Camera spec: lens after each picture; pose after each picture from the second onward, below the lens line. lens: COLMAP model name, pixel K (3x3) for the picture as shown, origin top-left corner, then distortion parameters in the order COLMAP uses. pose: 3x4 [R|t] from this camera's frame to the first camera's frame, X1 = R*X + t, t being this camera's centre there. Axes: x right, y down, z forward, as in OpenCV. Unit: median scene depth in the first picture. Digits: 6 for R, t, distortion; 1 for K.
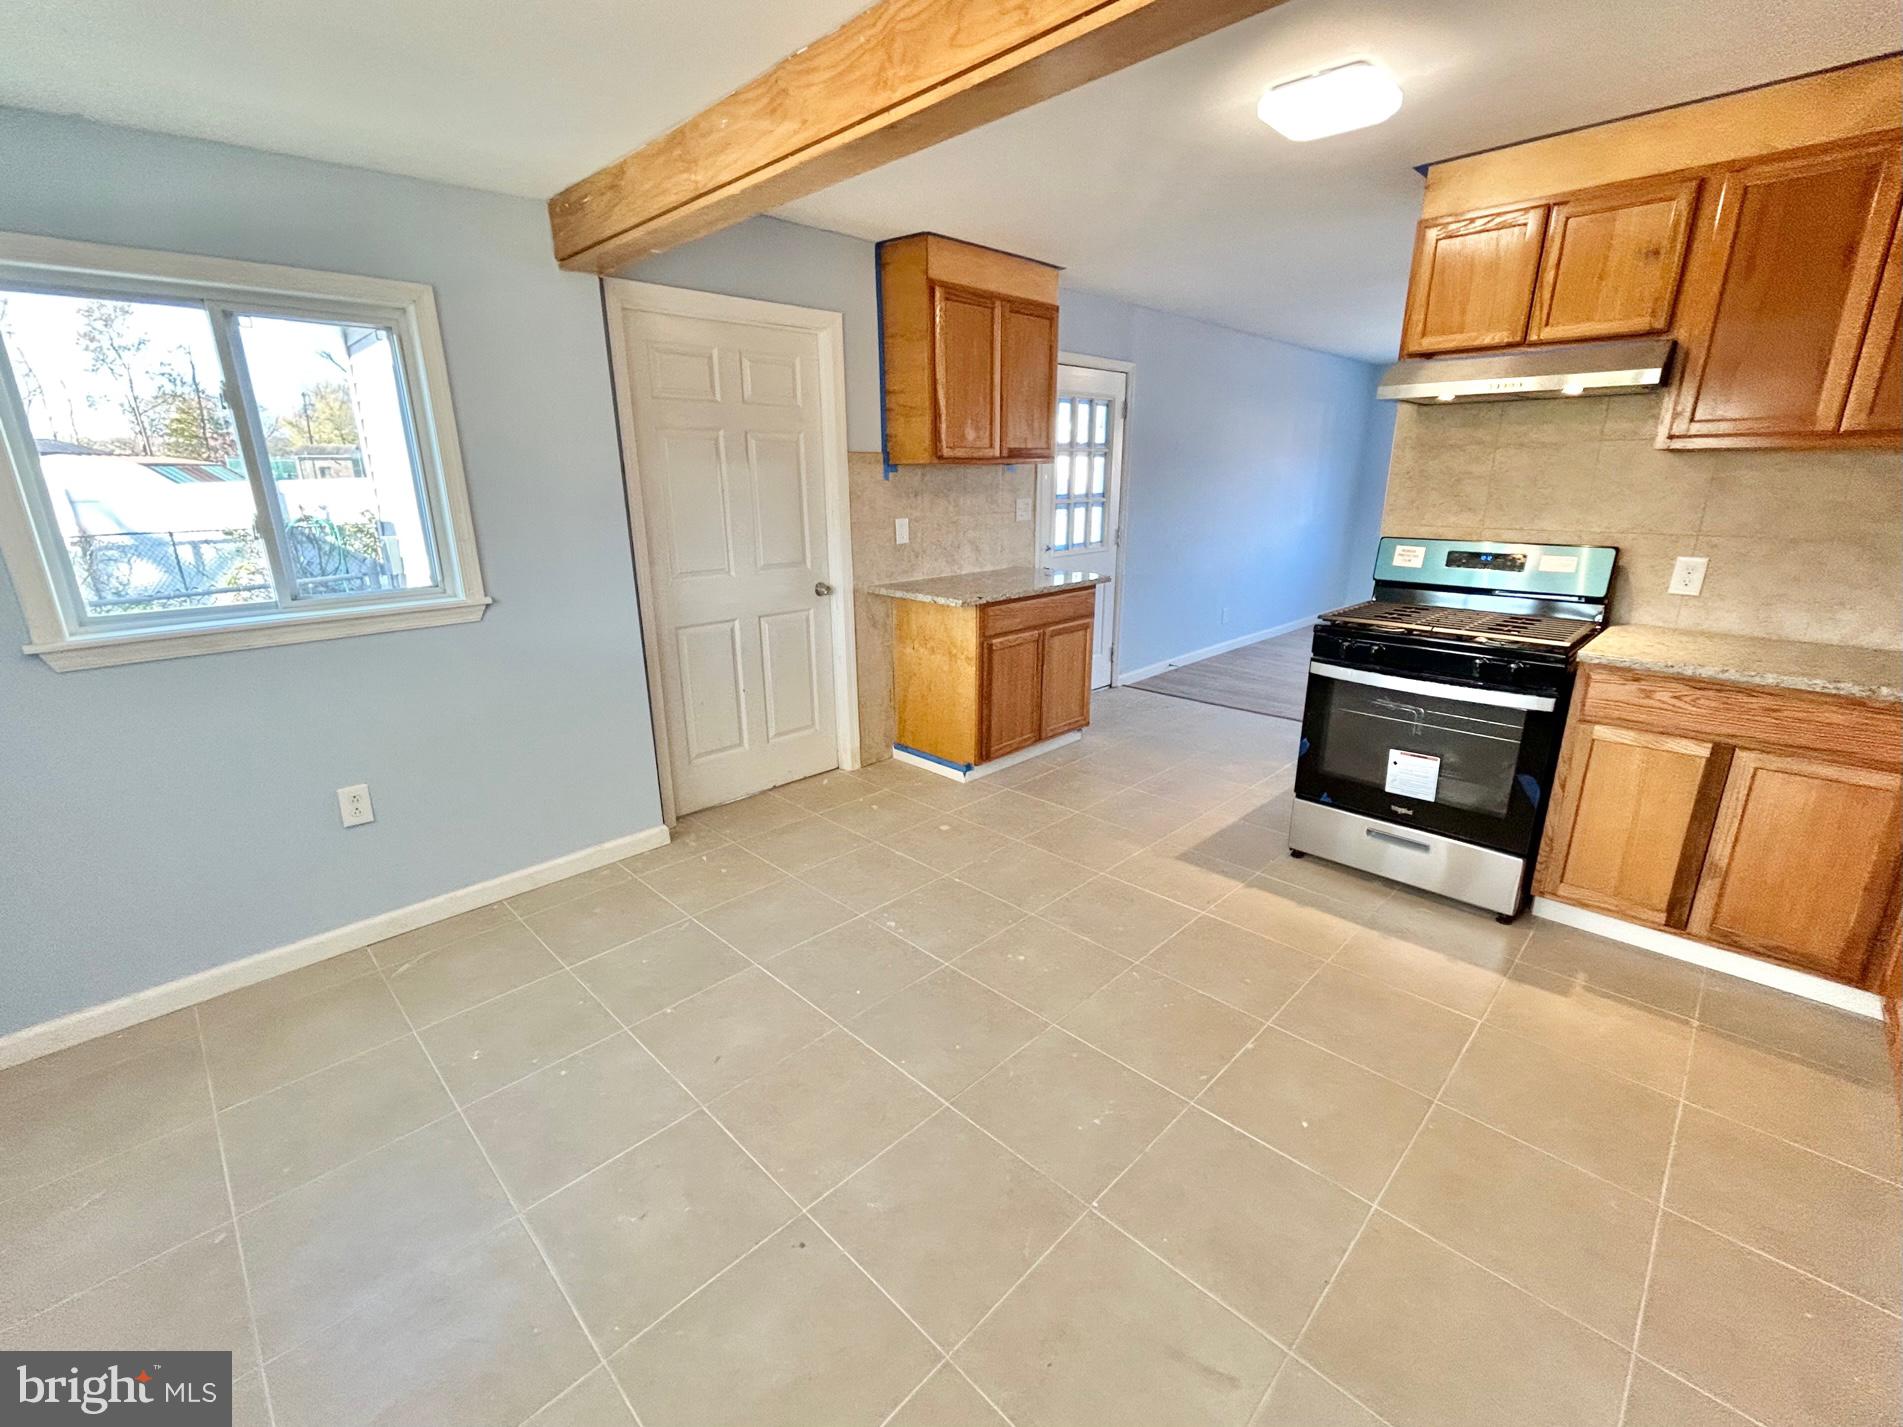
lens RADIAL K [[820.9, 0, 964.1], [0, 820.9, 714.5], [0, 0, 1]] dist [0.001132, 0.000507]
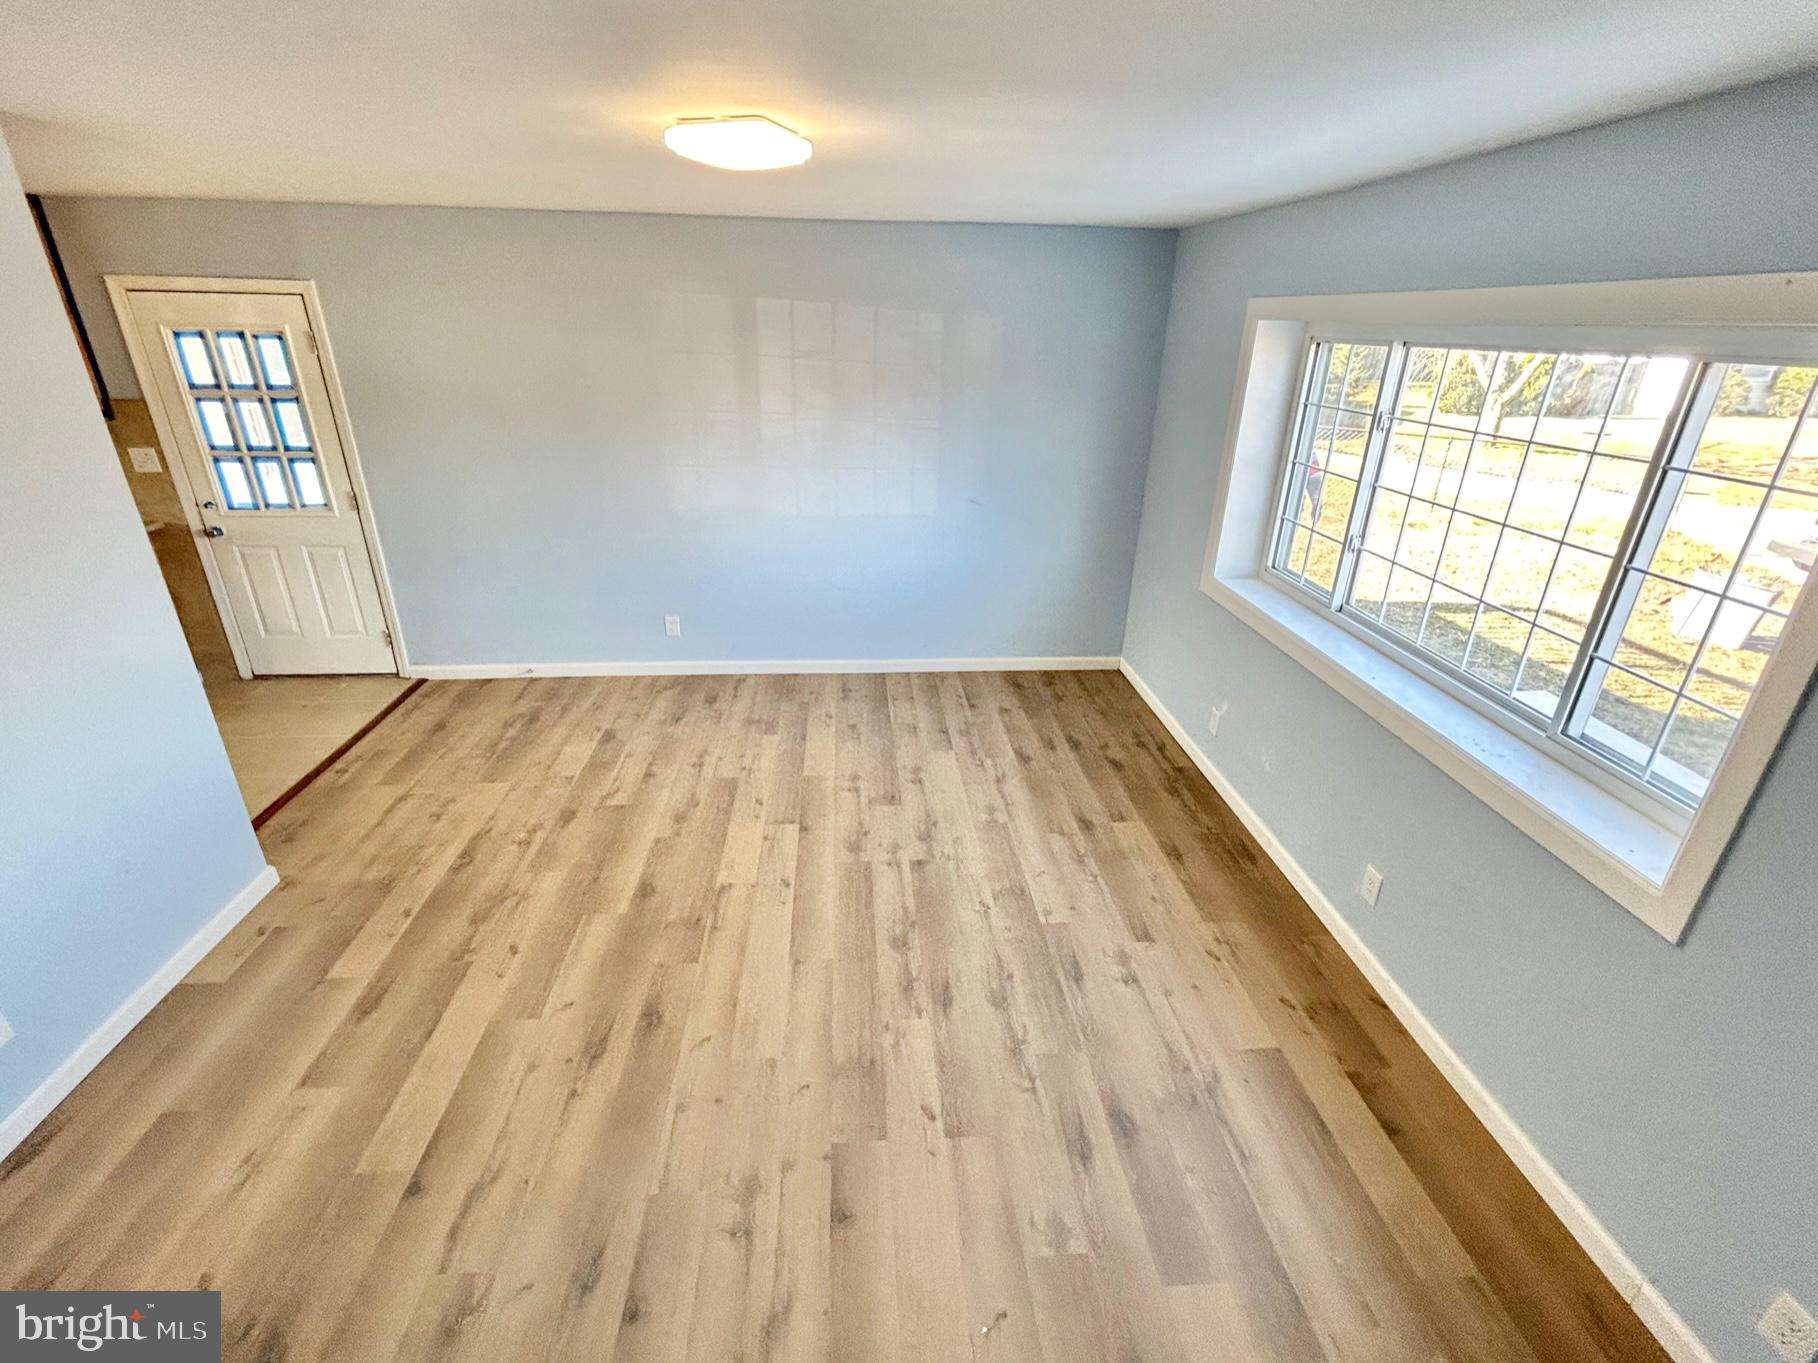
lens RADIAL K [[781.9, 0, 909.0], [0, 781.9, 681.5], [0, 0, 1]] dist [-0.000070, 0.000101]
pose [[0.751847, 0.296283, -0.589019, 1.763987], [-0.209599, 0.954409, 0.212537, -0.516008], [0.625136, -0.036337, 0.779670, 1.155076]]
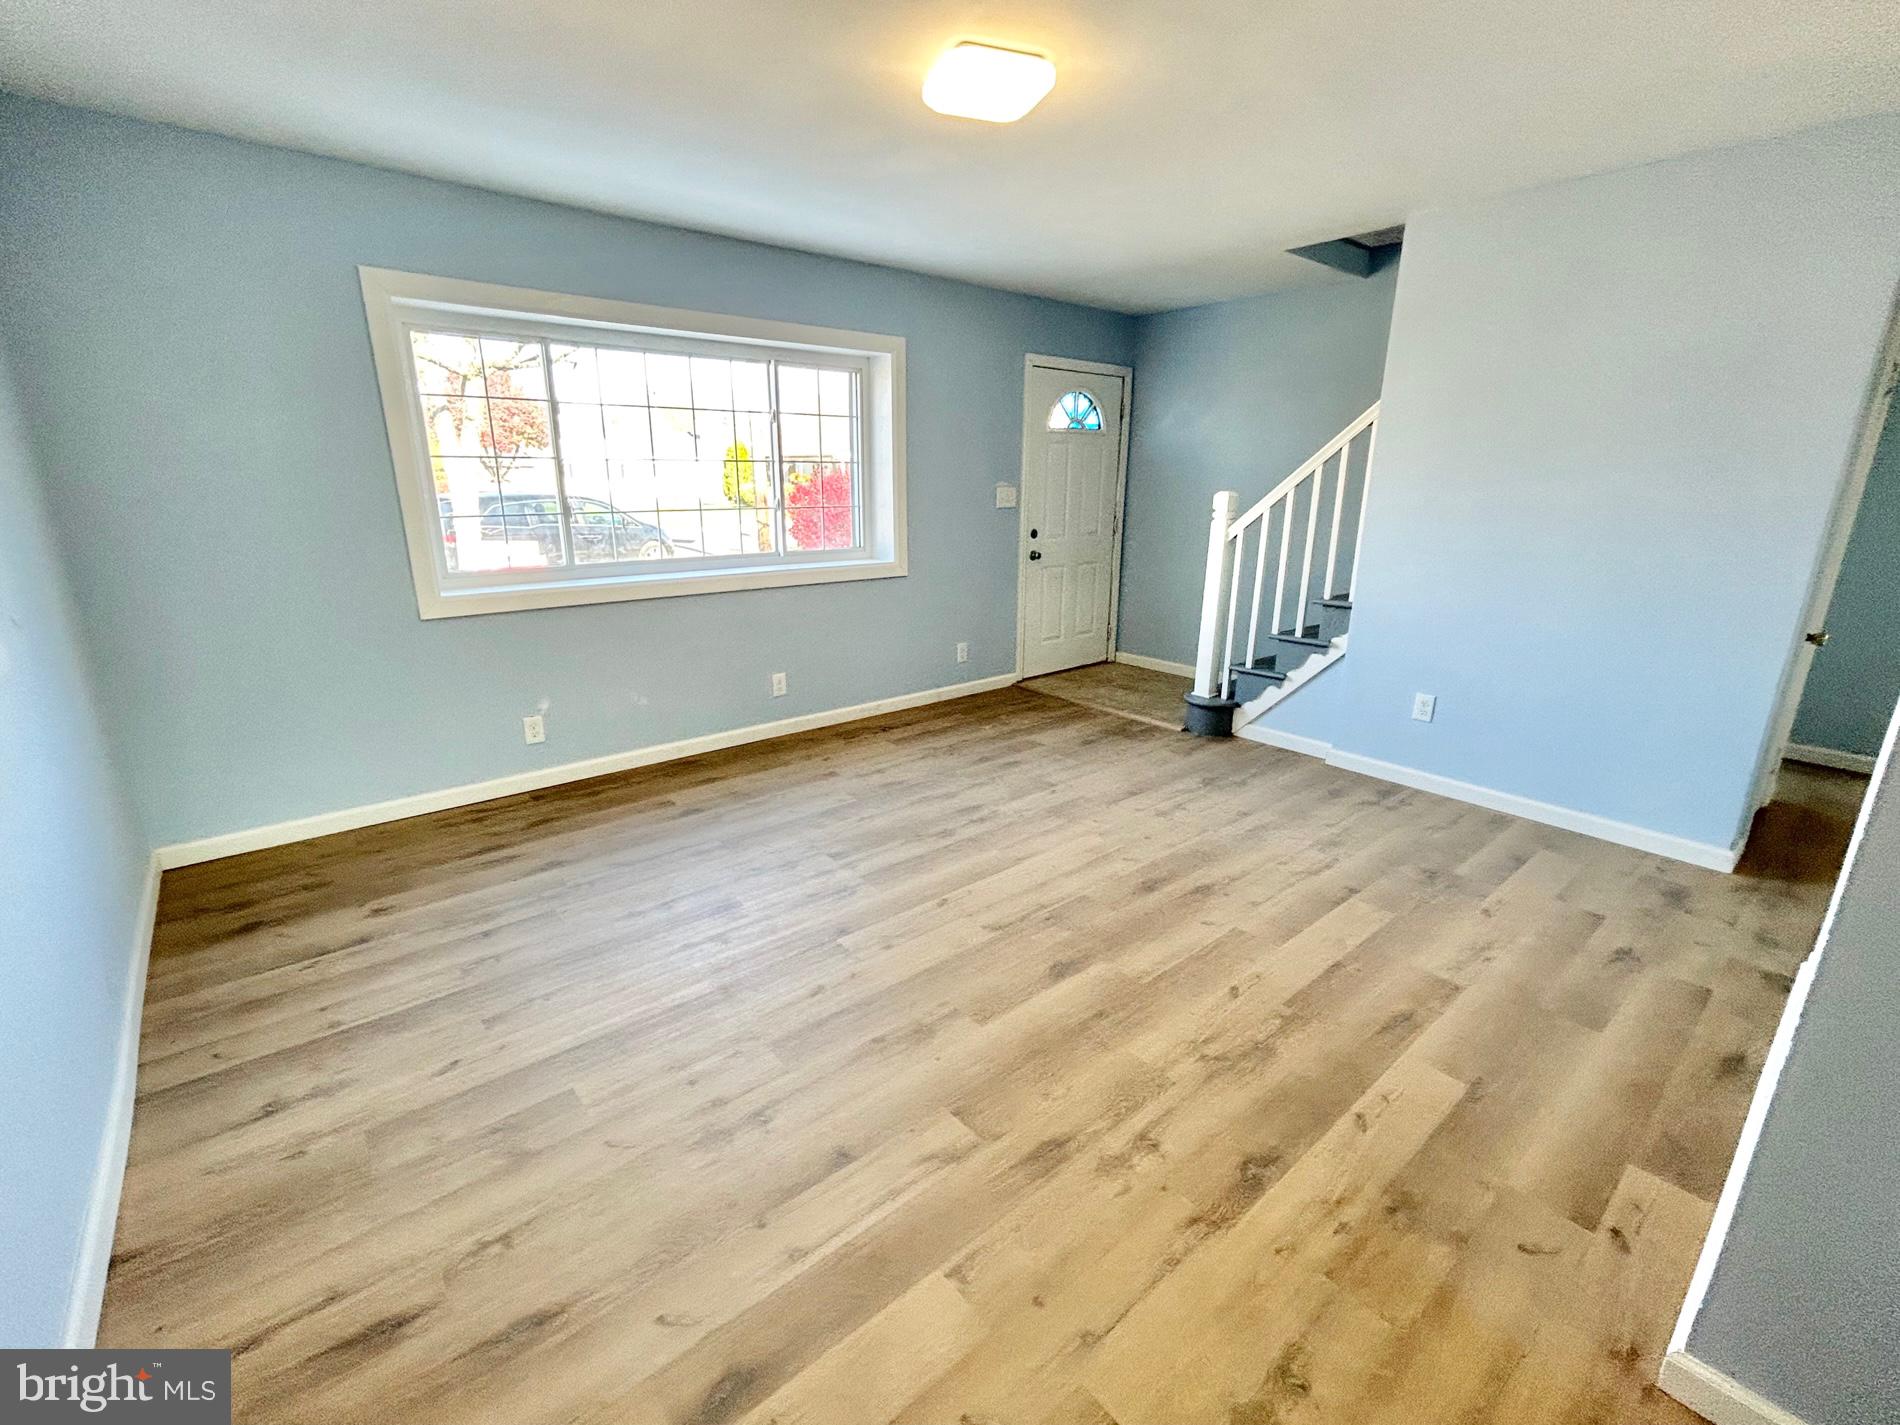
lens RADIAL K [[819.6, 0, 962.6], [0, 819.6, 713.5], [0, 0, 1]] dist [0.001132, 0.000507]
pose [[0.097664, -0.271003, 0.957611, 0.482015], [0.272912, 0.932619, 0.236096, -0.437004], [-0.957069, 0.238285, 0.165043, 1.557083]]
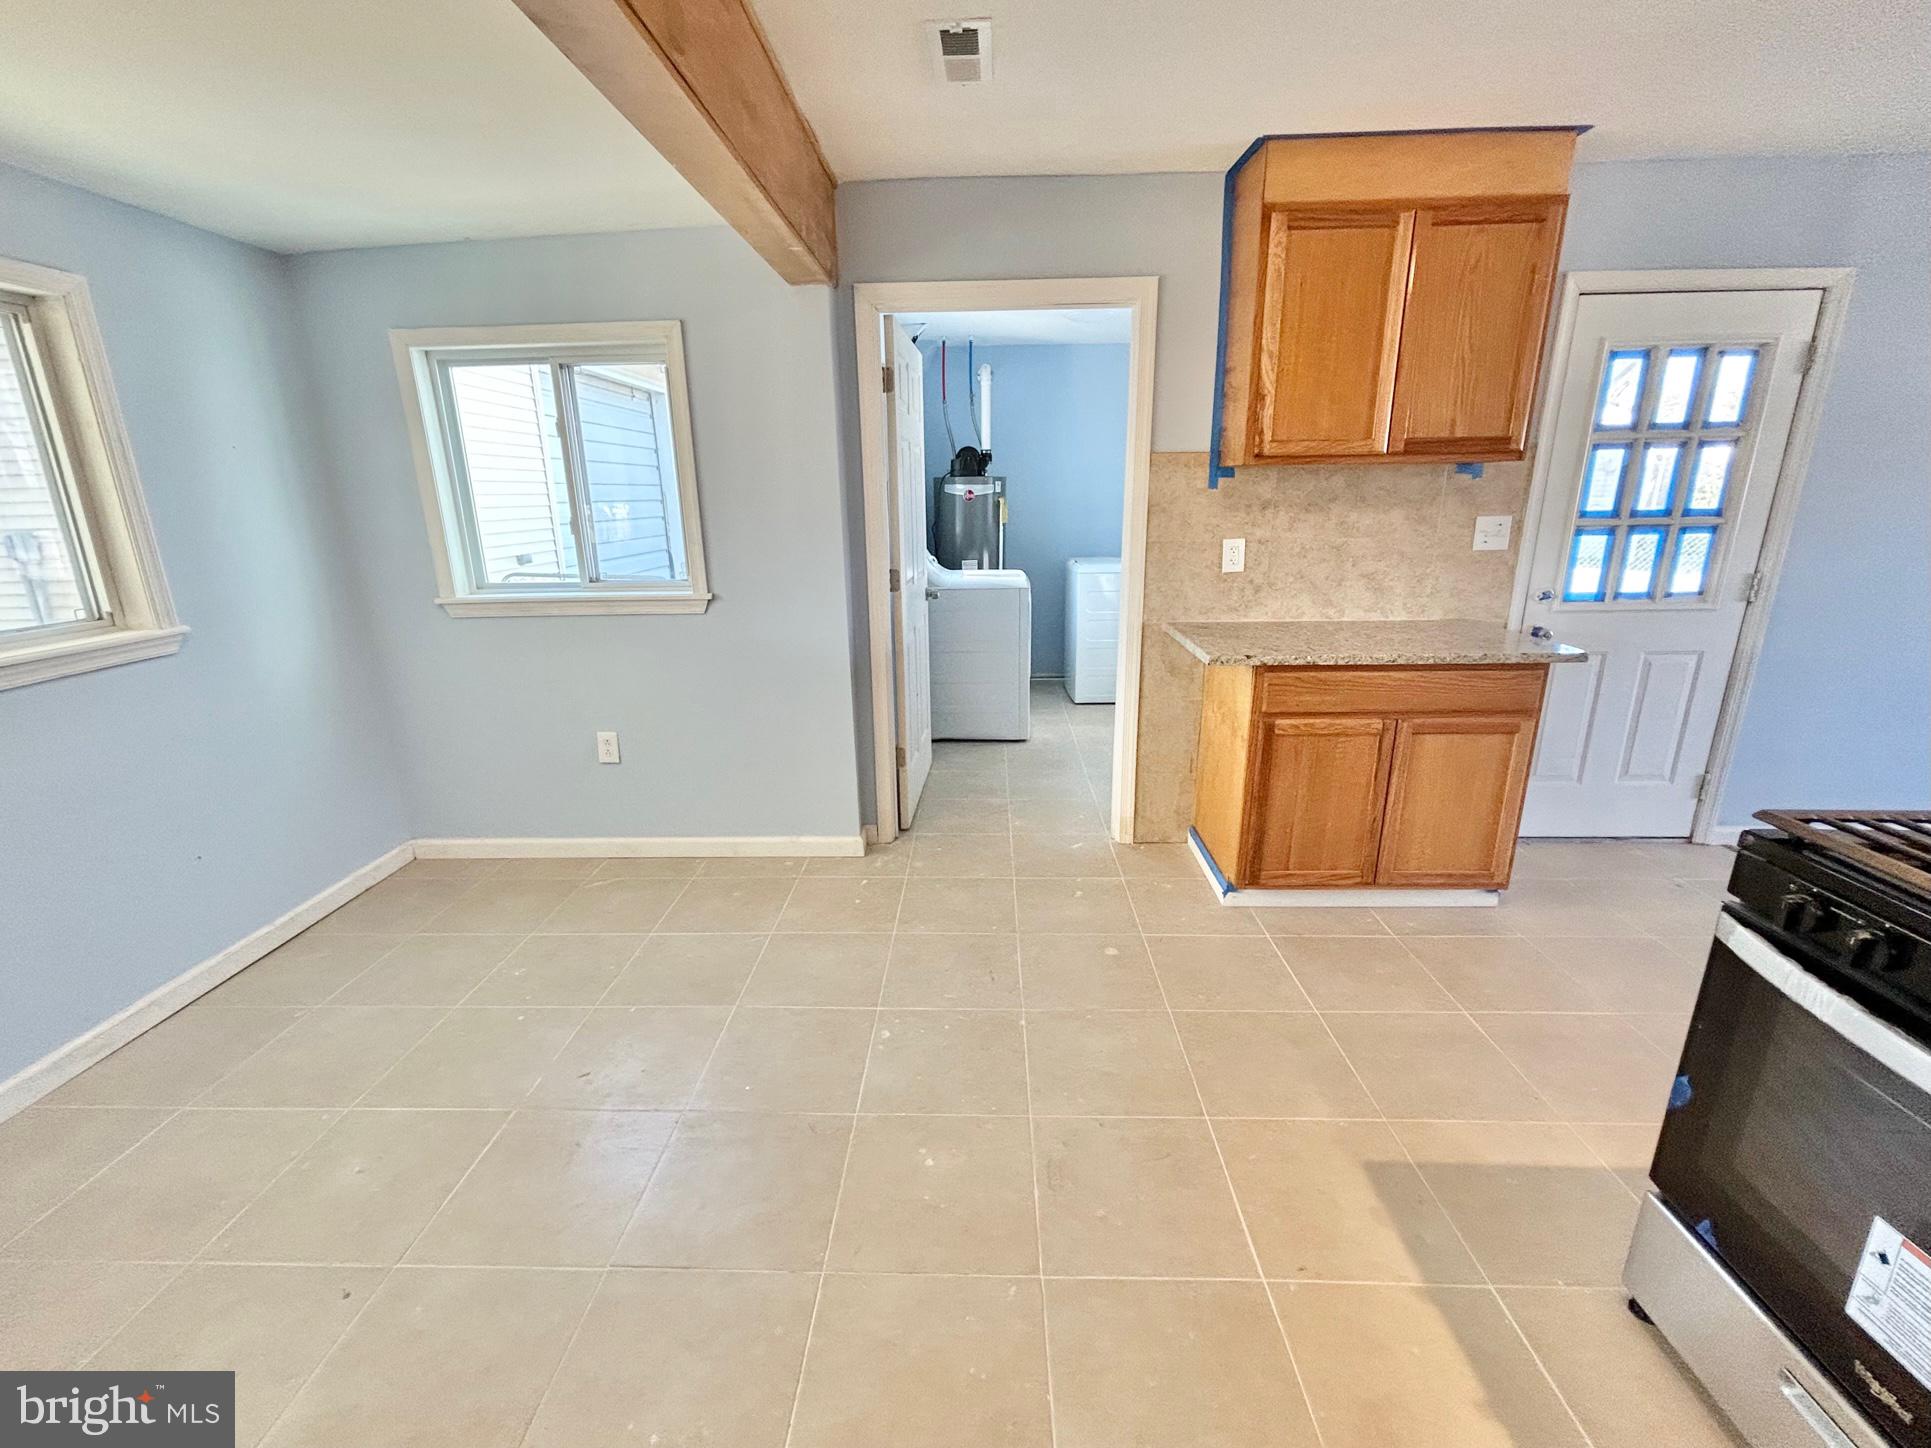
lens RADIAL K [[830.5, 0, 965.5], [0, 830.5, 724.0], [0, 0, 1]] dist [-0.000070, 0.000101]
pose [[0.677129, 0.198591, -0.708561, 0.388121], [-0.199157, 0.976417, 0.083342, -0.103146], [0.708402, 0.084682, 0.700711, 0.360921]]
